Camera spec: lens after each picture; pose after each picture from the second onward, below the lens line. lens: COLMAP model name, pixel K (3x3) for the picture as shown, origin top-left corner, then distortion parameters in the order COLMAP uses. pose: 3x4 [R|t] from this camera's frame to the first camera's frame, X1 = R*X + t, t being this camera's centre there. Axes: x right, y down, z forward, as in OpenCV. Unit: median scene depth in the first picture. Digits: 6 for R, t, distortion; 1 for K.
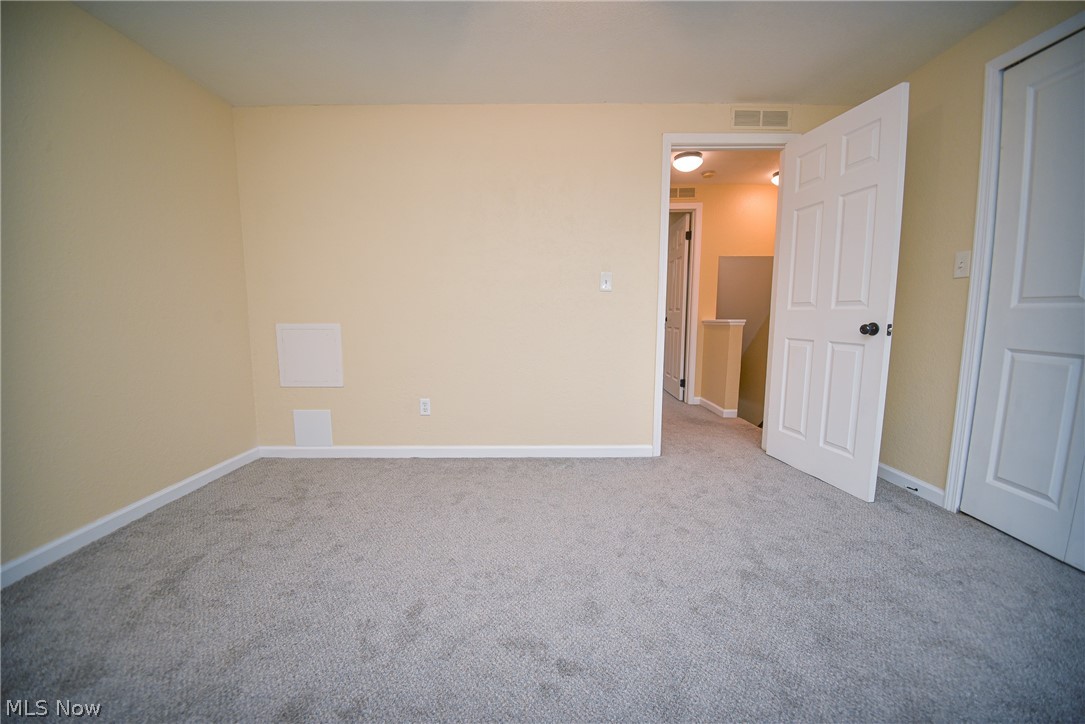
lens RADIAL K [[422.3, 0, 545.4], [0, 422.3, 360.9], [0, 0, 1]] dist [-0.000586, -0.000092]
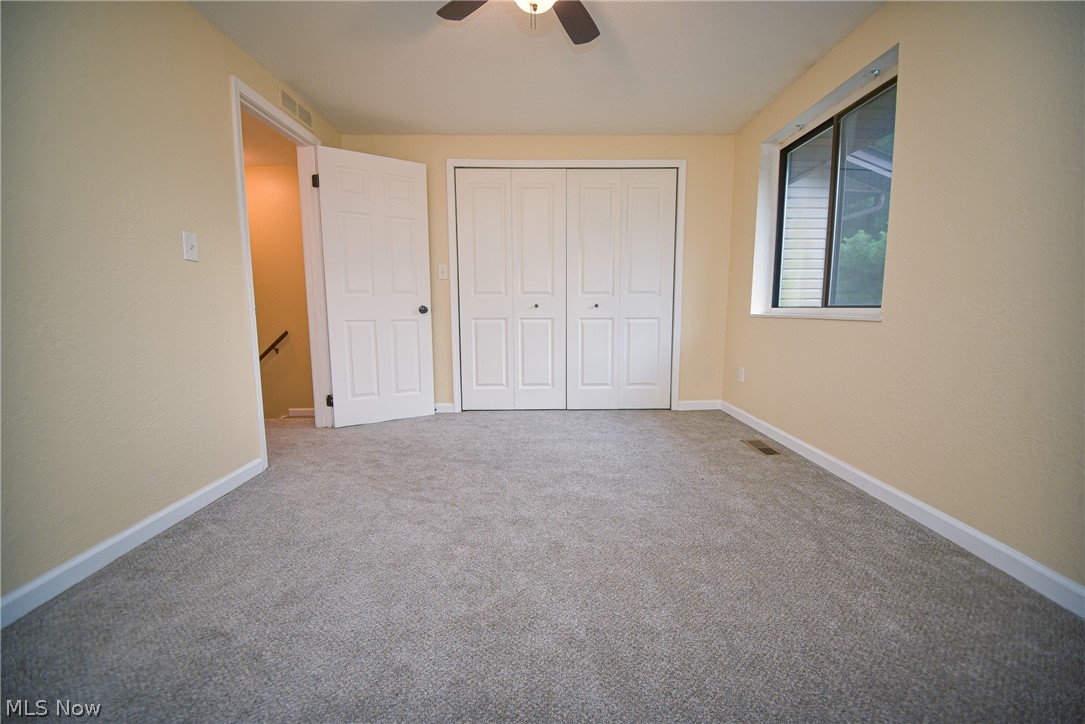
lens RADIAL K [[422.3, 0, 545.4], [0, 422.3, 360.9], [0, 0, 1]] dist [-0.000586, -0.000092]
pose [[-0.014481, -0.118945, 0.992795, -0.667168], [0.118676, 0.985677, 0.119823, -0.021573], [-0.992827, 0.119556, -0.000157, 0.524318]]
